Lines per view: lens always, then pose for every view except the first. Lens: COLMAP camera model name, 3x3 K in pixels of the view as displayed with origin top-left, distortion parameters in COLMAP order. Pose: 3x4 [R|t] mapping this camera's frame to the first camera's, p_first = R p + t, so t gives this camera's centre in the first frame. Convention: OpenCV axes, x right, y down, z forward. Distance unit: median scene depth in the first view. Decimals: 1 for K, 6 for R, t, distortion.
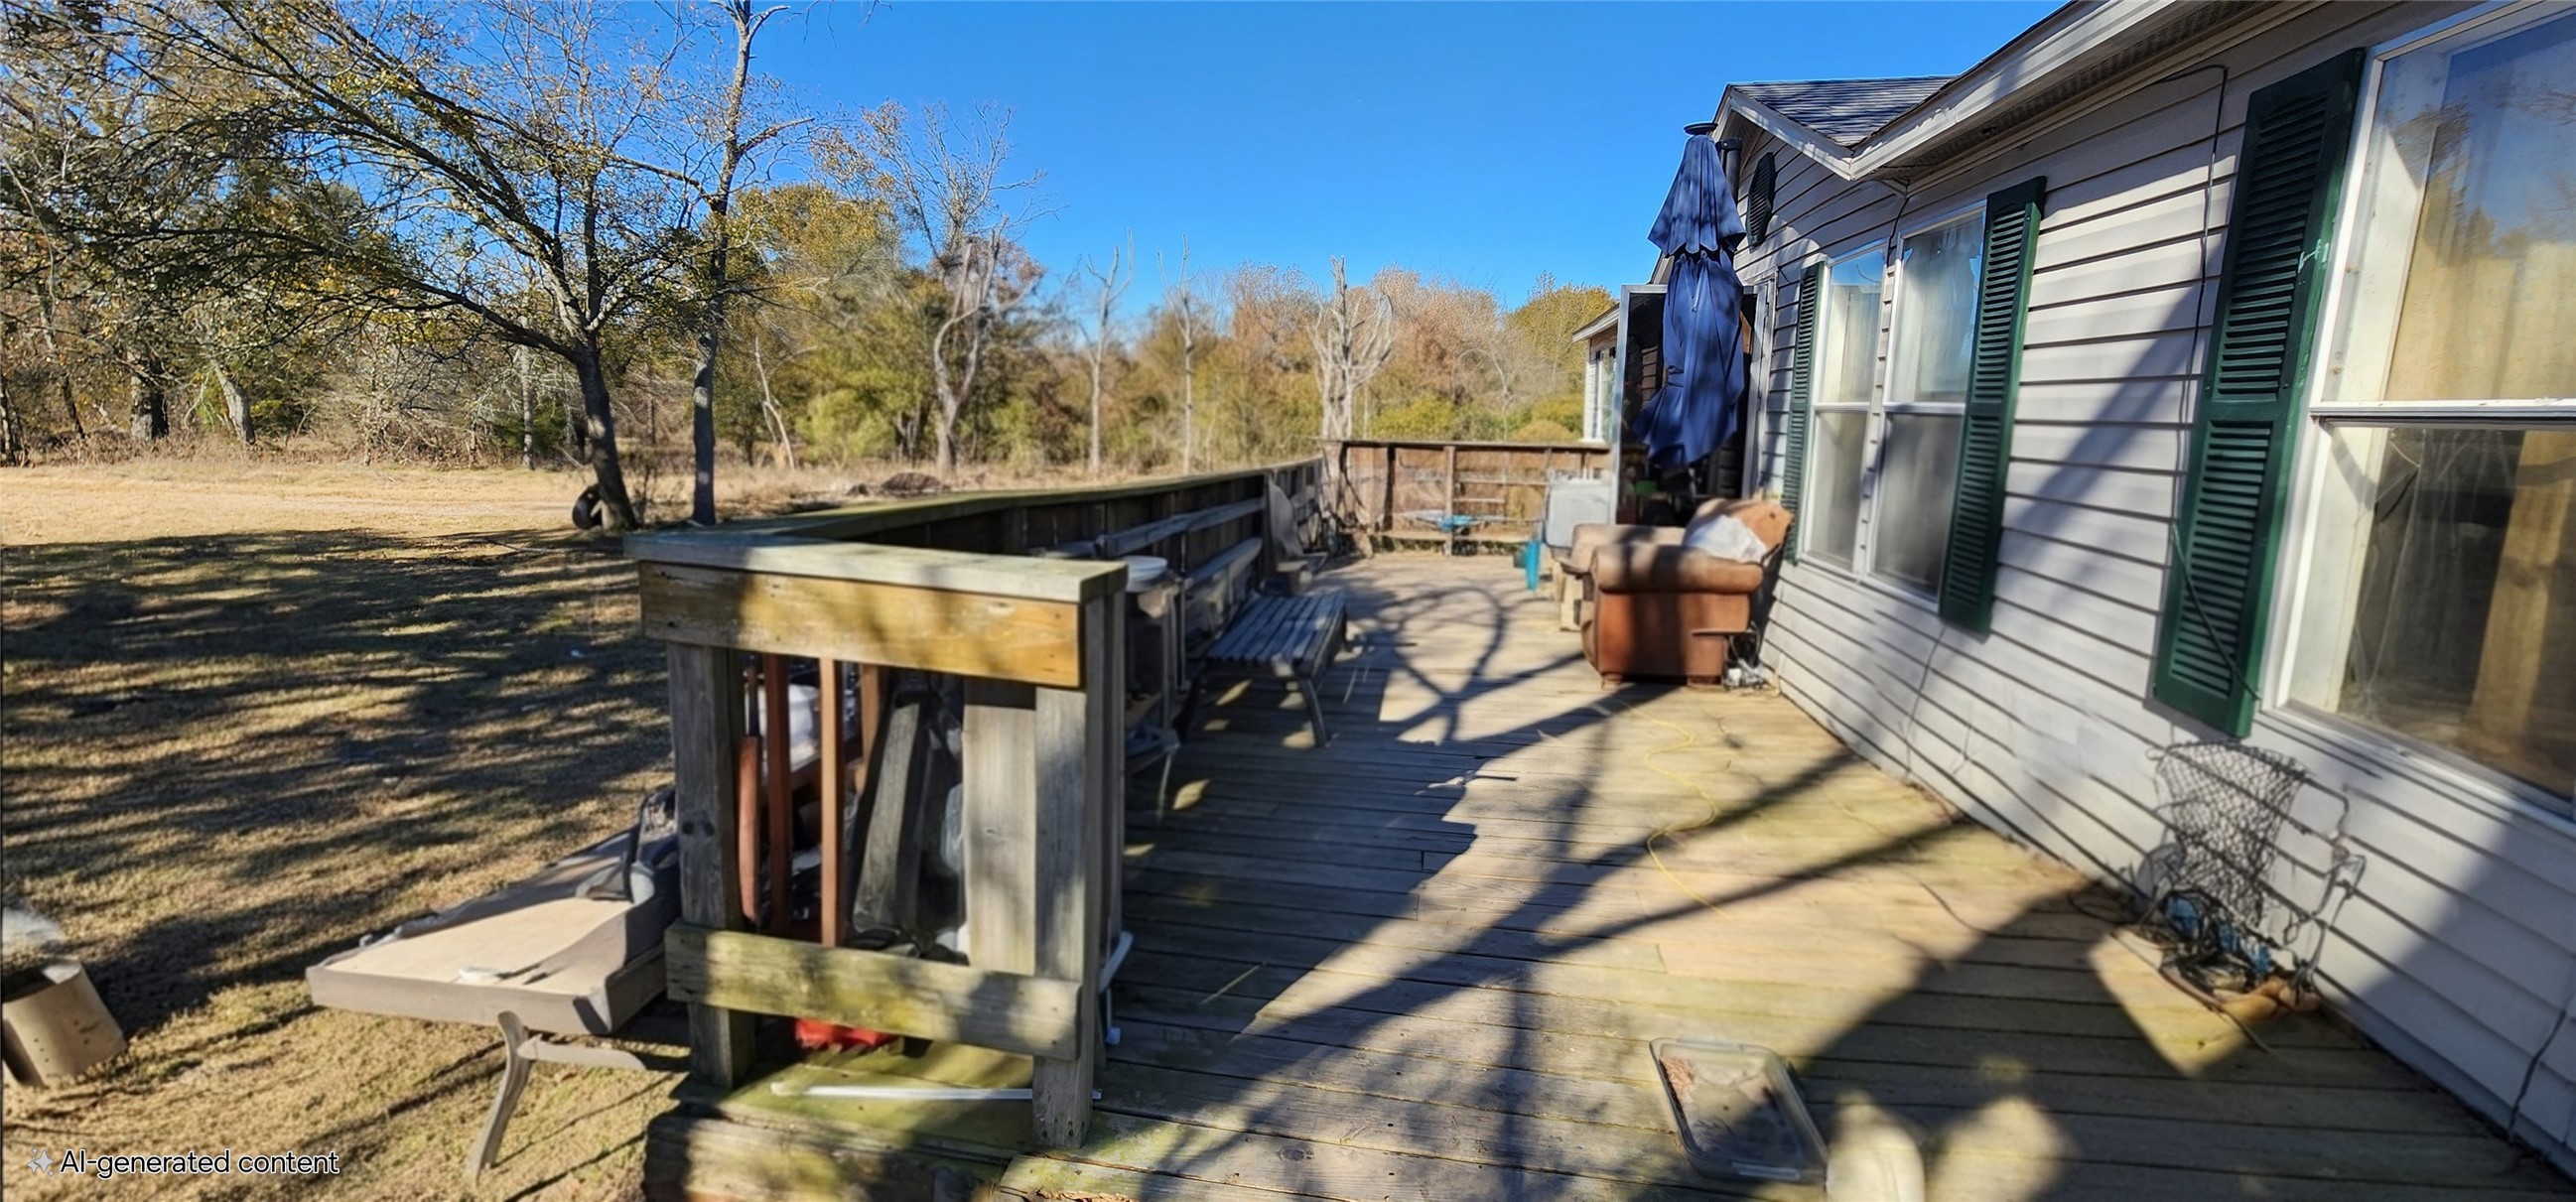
lens RADIAL K [[1040.1, 0, 1272.6], [0, 1040.1, 584.9], [0, 0, 1]] dist [-0.000882, -0.000441]
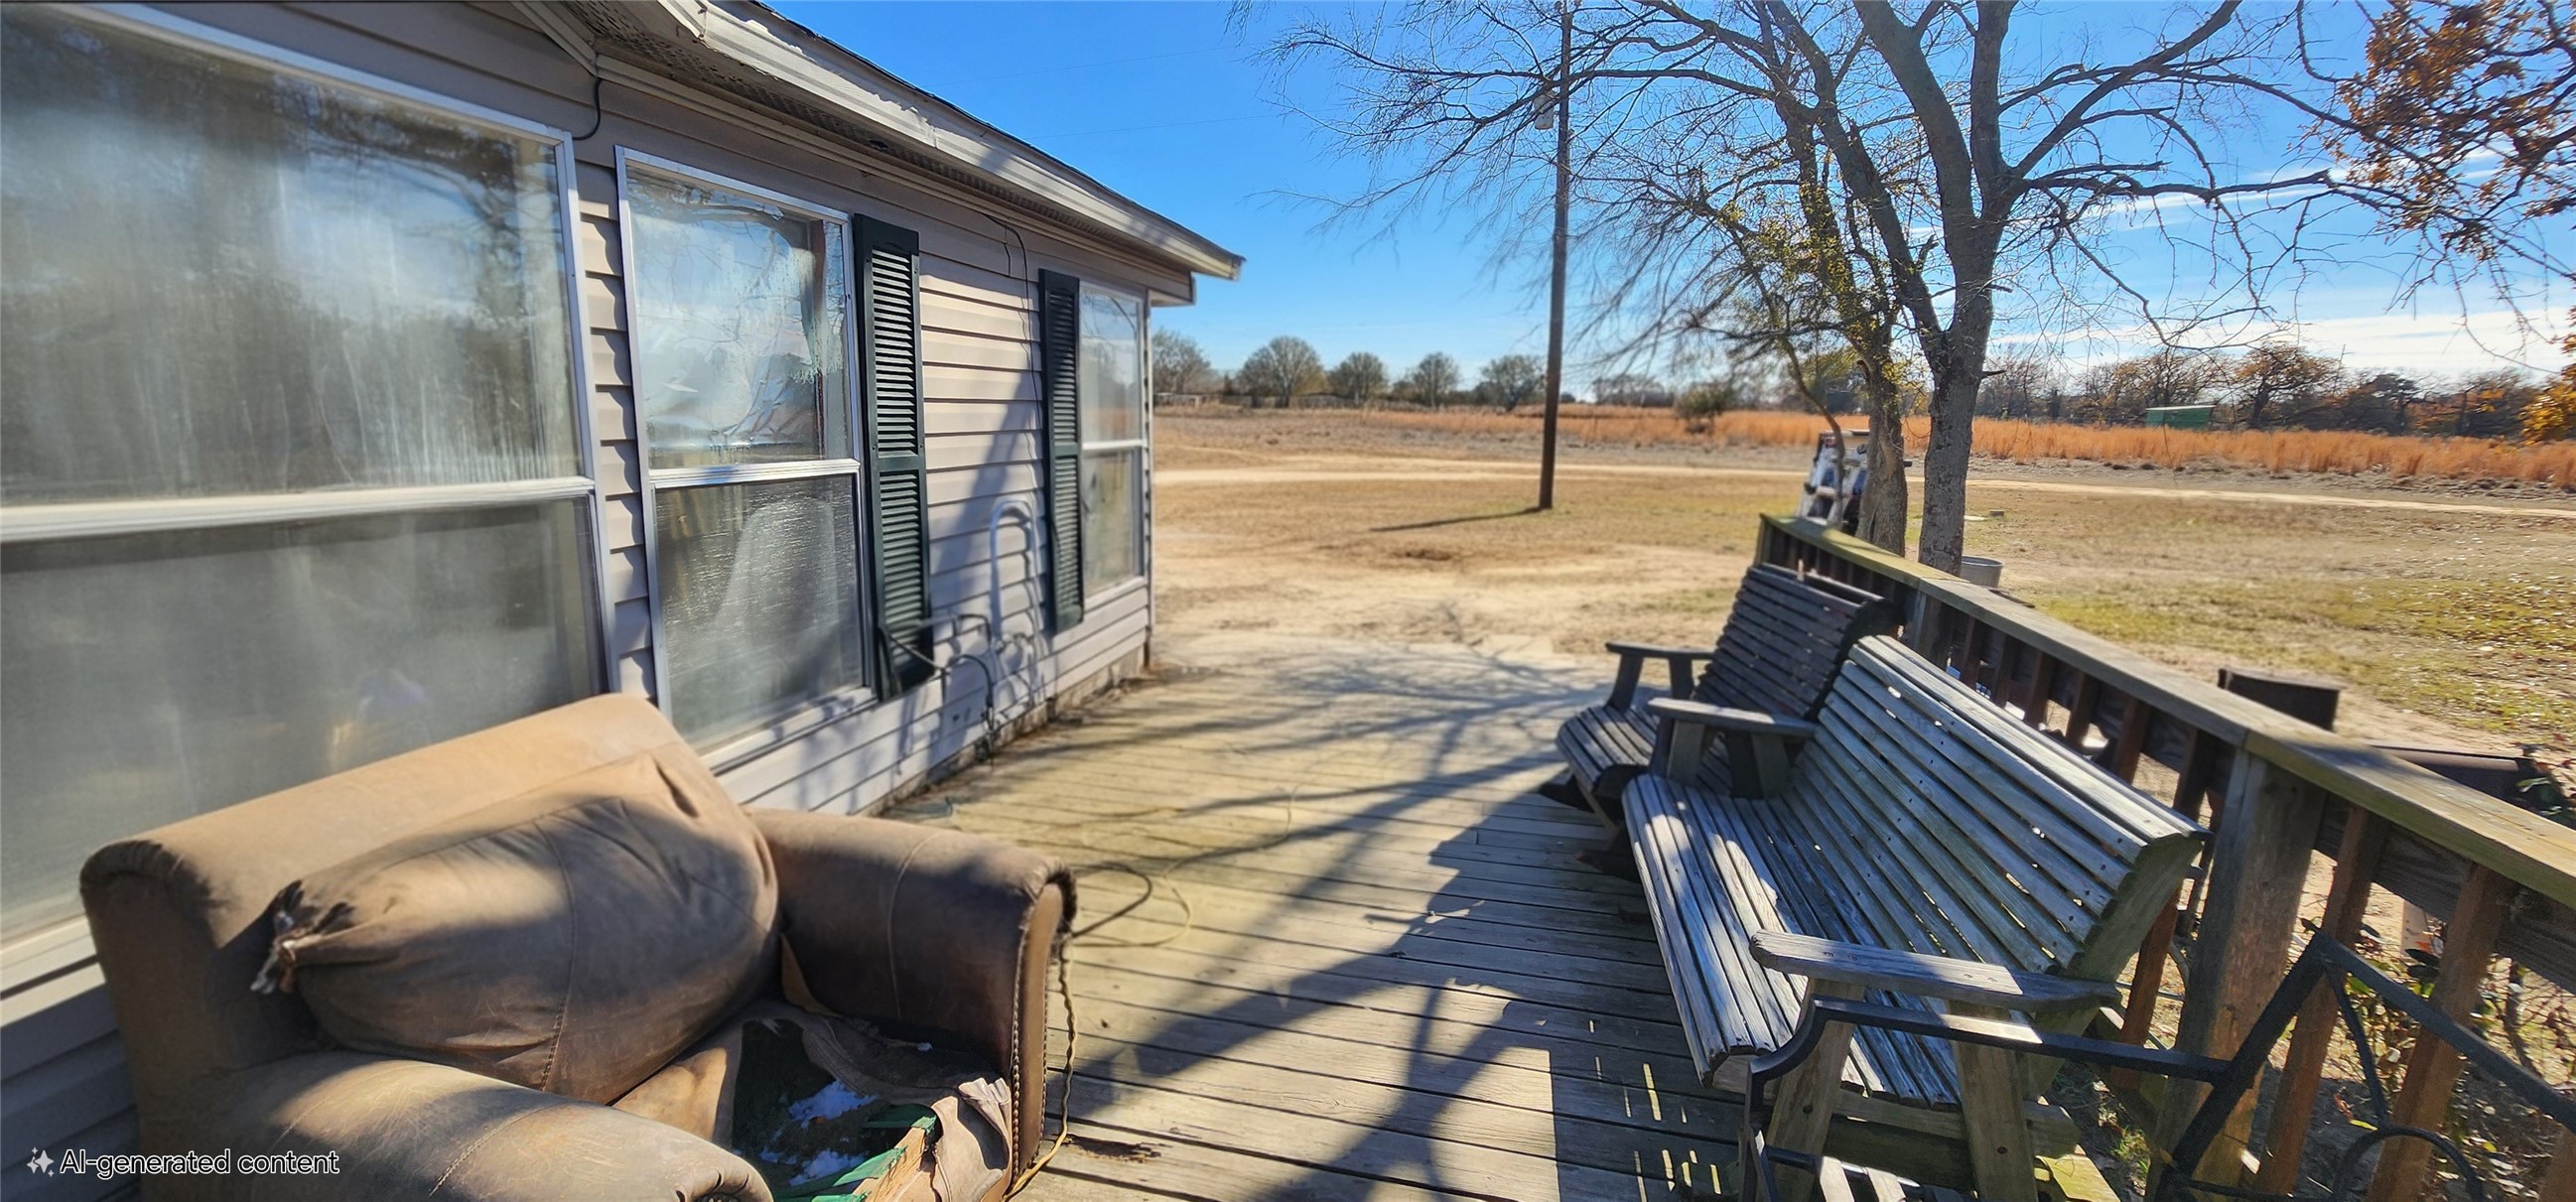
lens RADIAL K [[1040.1, 0, 1272.6], [0, 1040.1, 584.9], [0, 0, 1]] dist [-0.000882, -0.000441]
pose [[-0.997494, -0.035161, 0.061404, 0.174733], [-0.013051, 0.944332, 0.328735, -0.222232], [-0.069544, 0.327110, -0.942424, 1.119784]]
